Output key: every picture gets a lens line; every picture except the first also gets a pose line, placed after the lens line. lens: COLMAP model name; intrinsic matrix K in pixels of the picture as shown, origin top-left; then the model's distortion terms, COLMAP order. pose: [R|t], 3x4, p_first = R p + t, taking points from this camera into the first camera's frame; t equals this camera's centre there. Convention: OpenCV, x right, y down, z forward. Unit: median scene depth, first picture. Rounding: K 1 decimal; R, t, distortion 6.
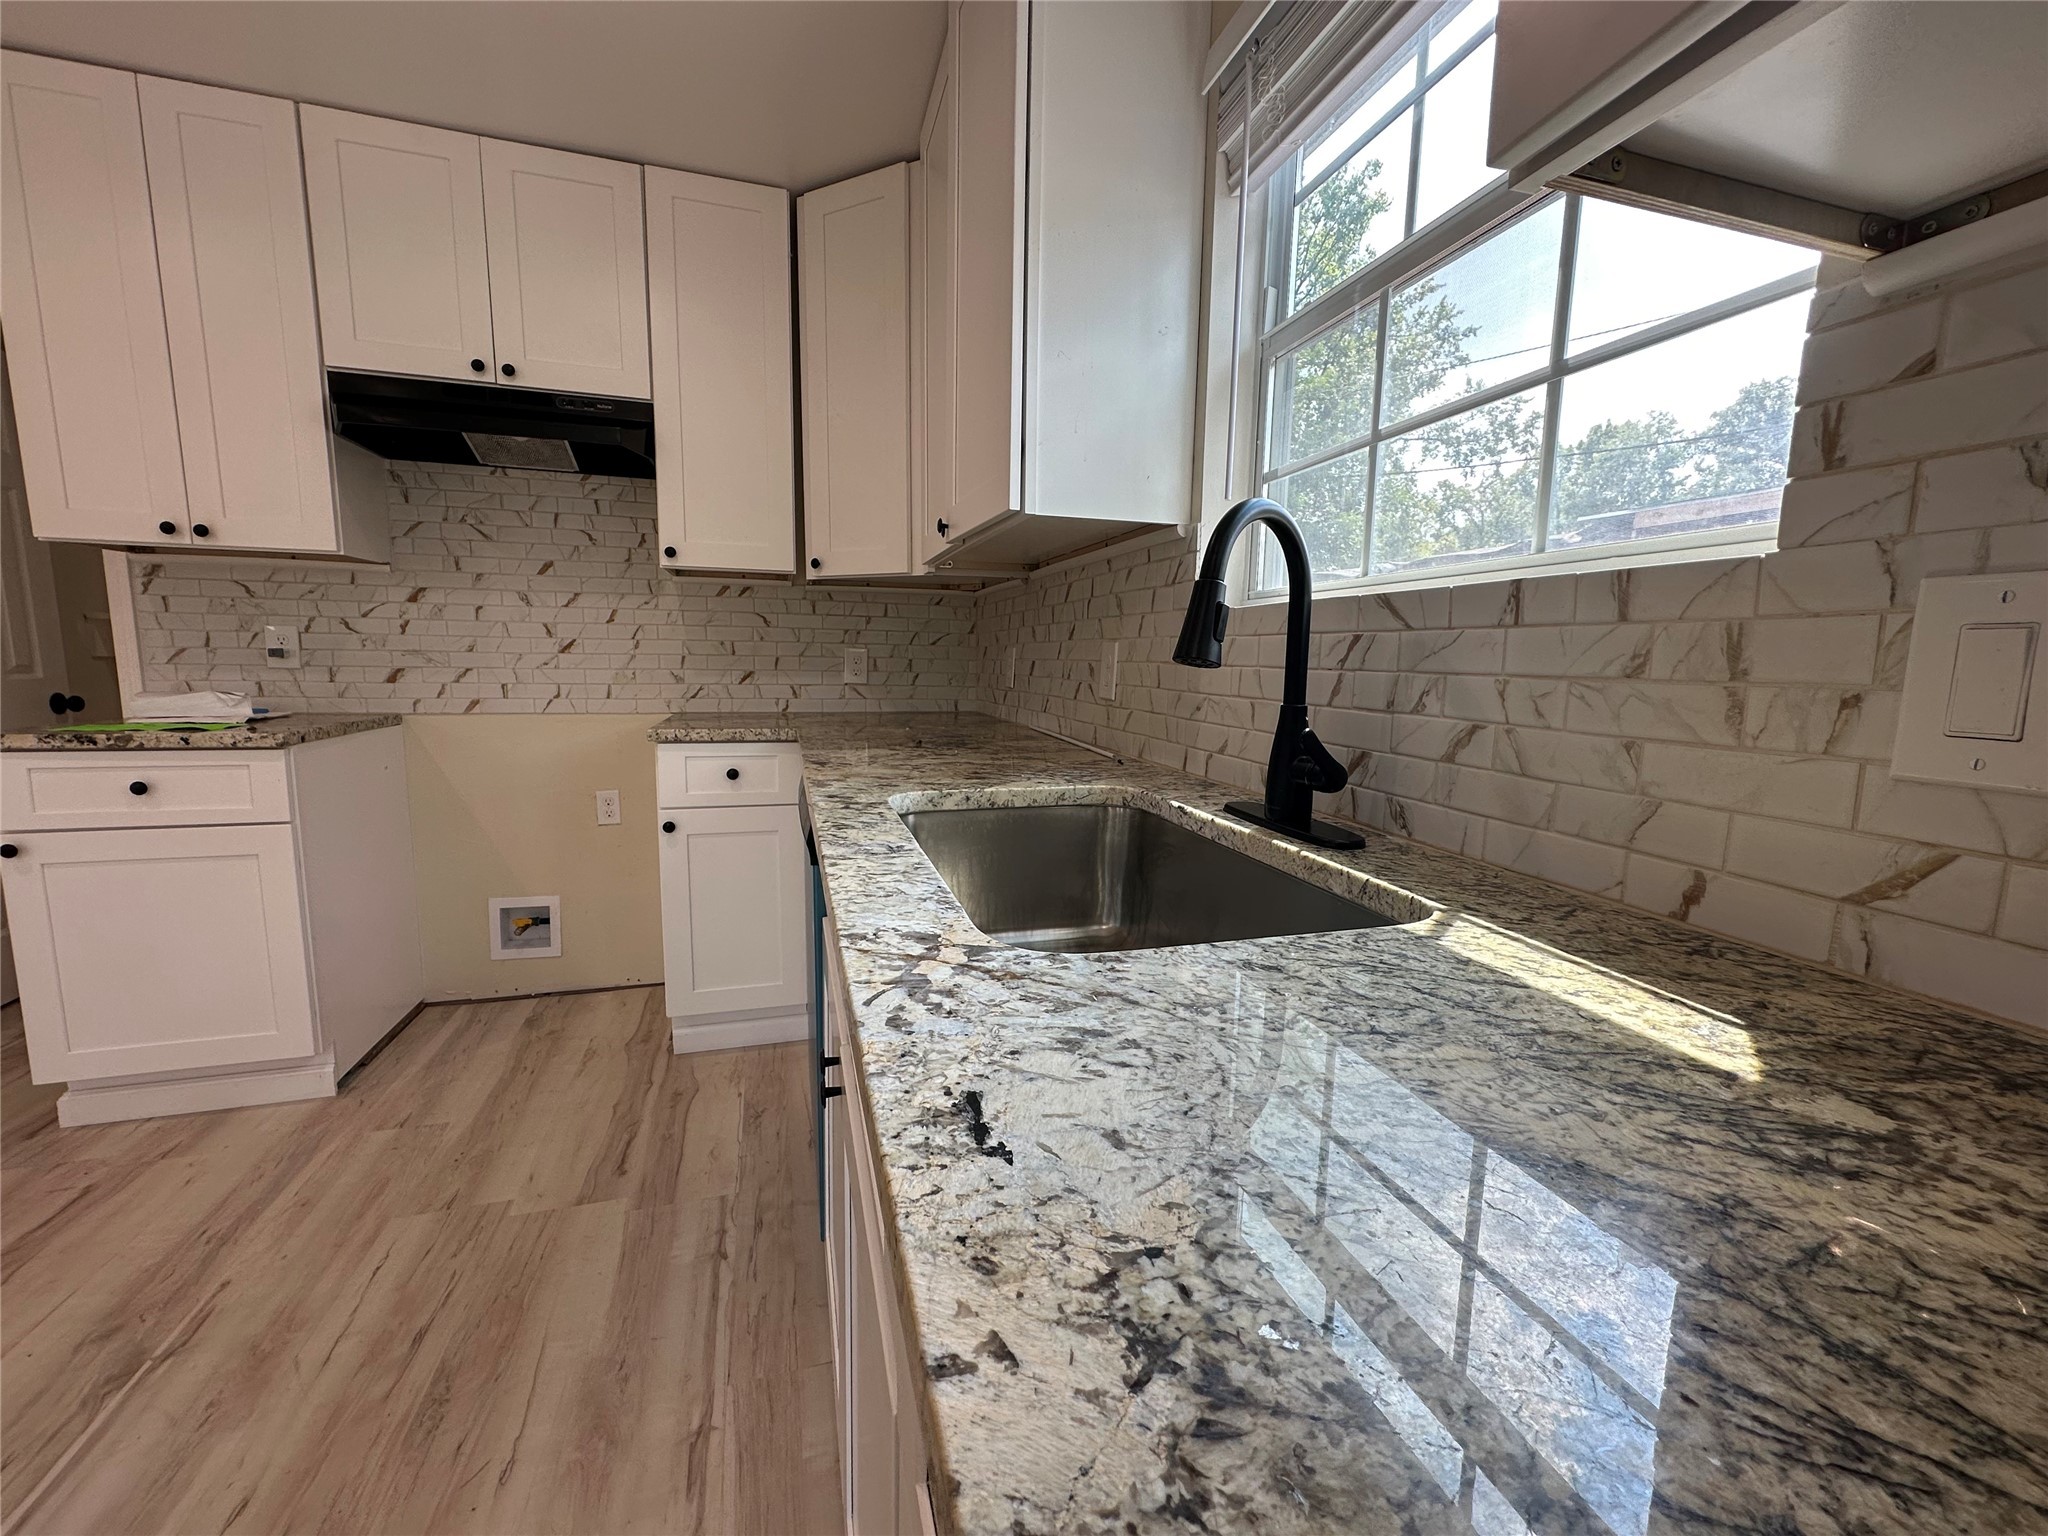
lens RADIAL K [[817.9, 0, 1024.0], [0, 817.9, 768.0], [0, 0, 1]] dist [-0.002680, 0.000366]
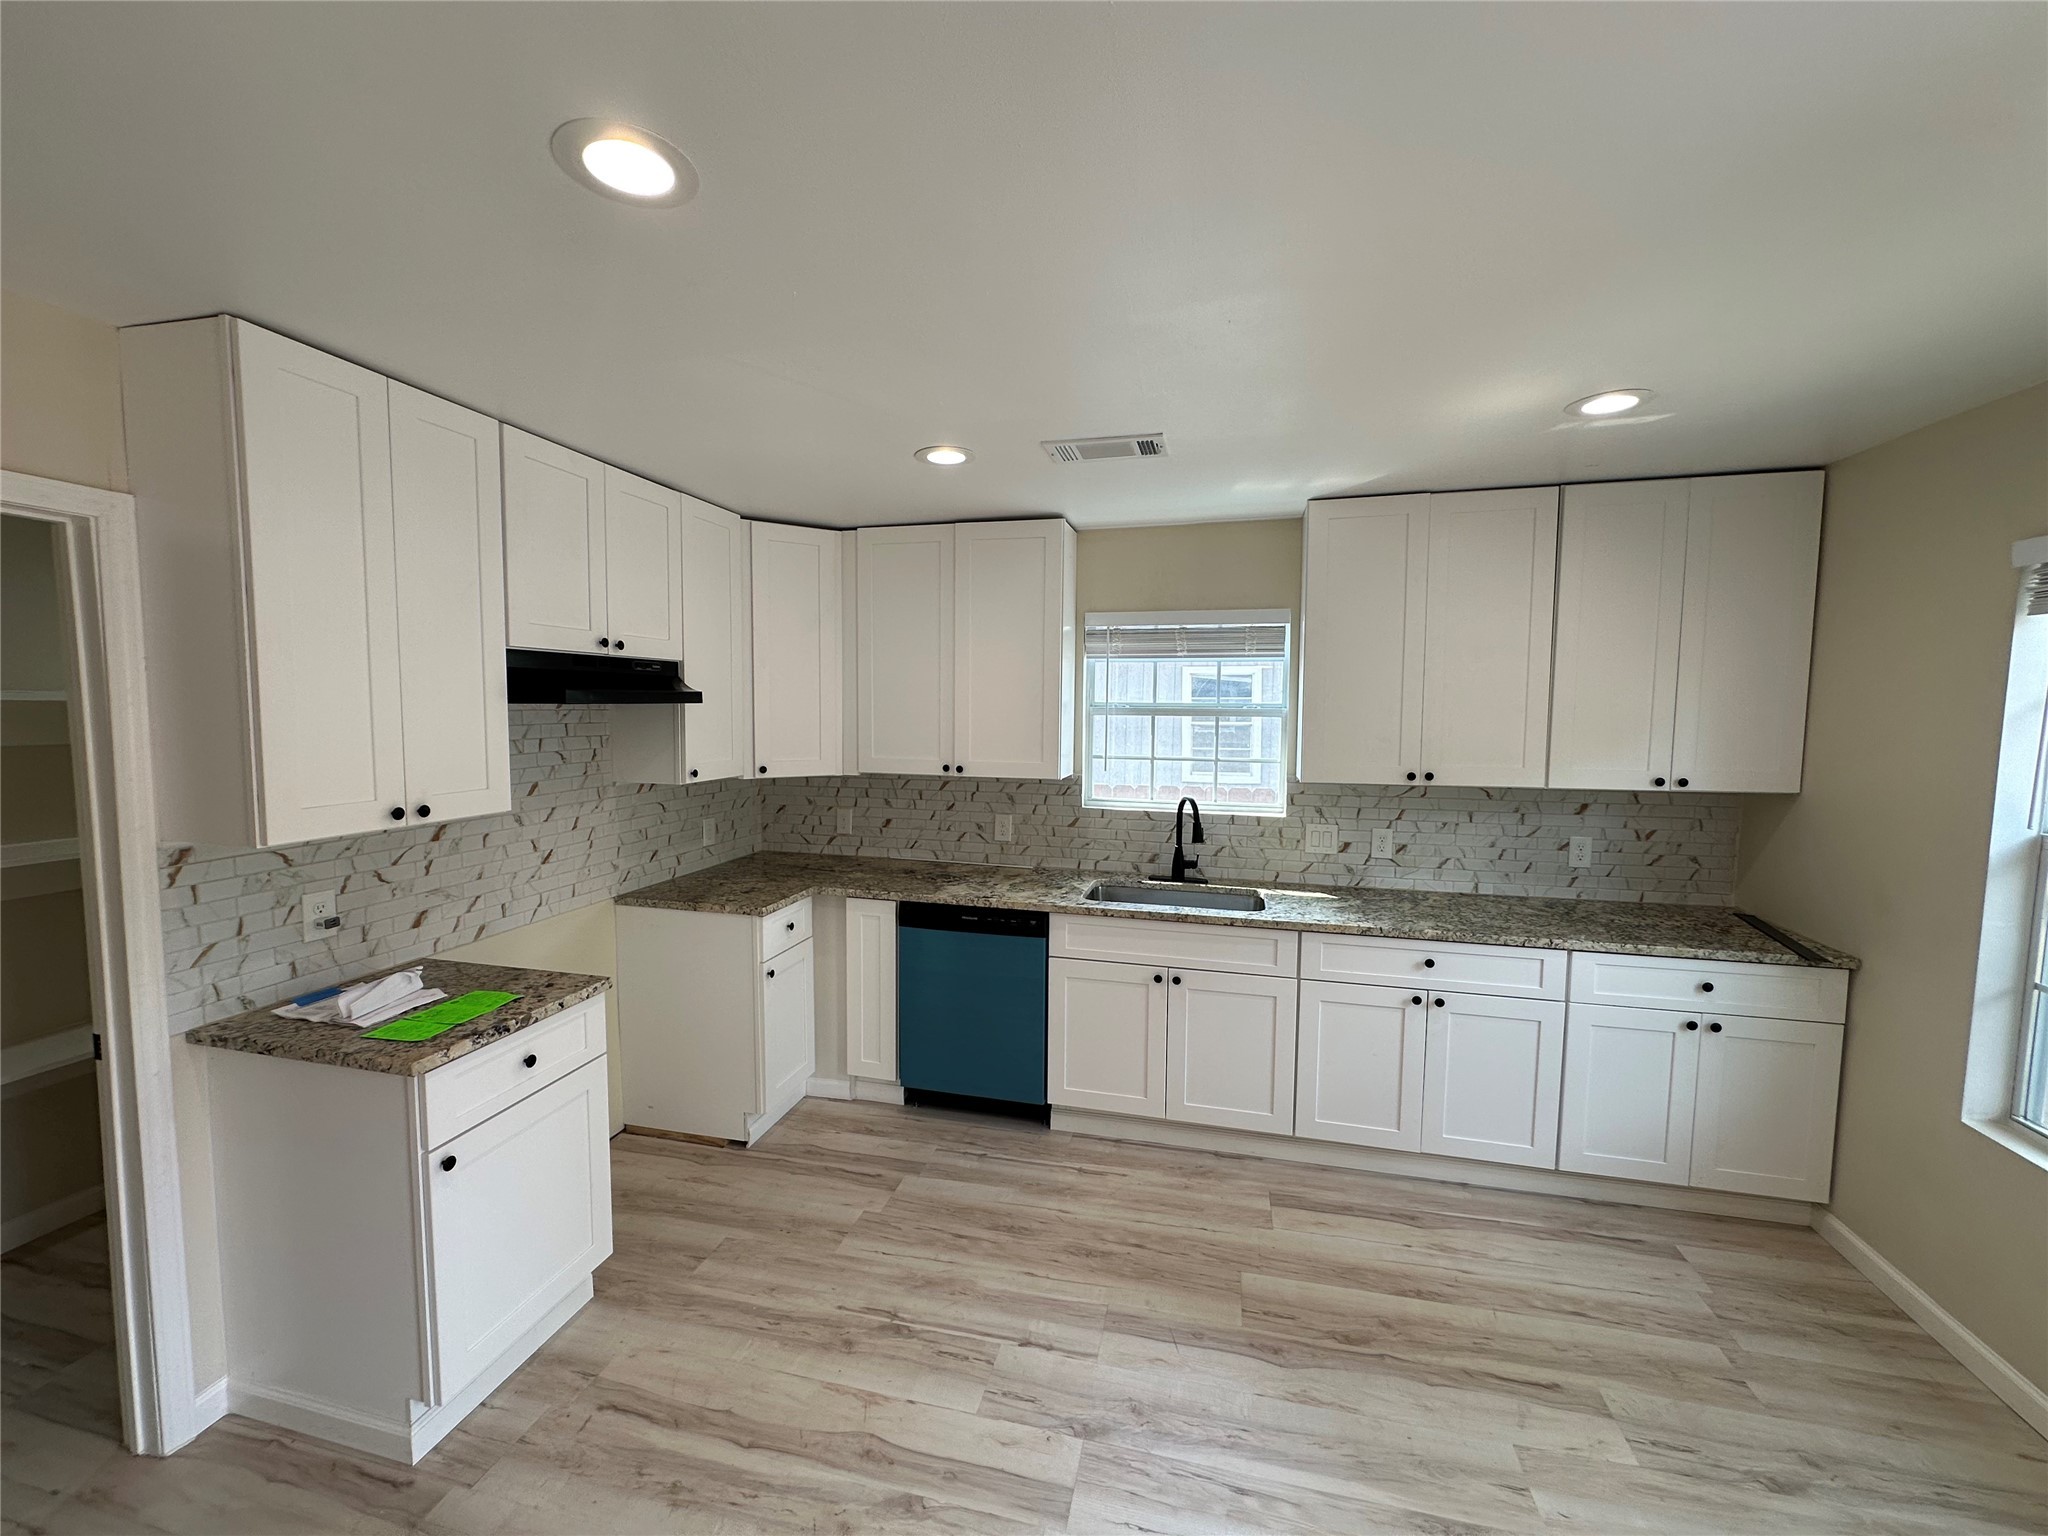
lens RADIAL K [[817.9, 0, 1024.0], [0, 817.9, 768.0], [0, 0, 1]] dist [-0.002680, 0.000366]
pose [[0.514408, -0.081451, 0.853668, -1.263122], [0.114804, 0.993059, 0.025571, -0.243178], [-0.849826, 0.084851, 0.520189, -0.125981]]
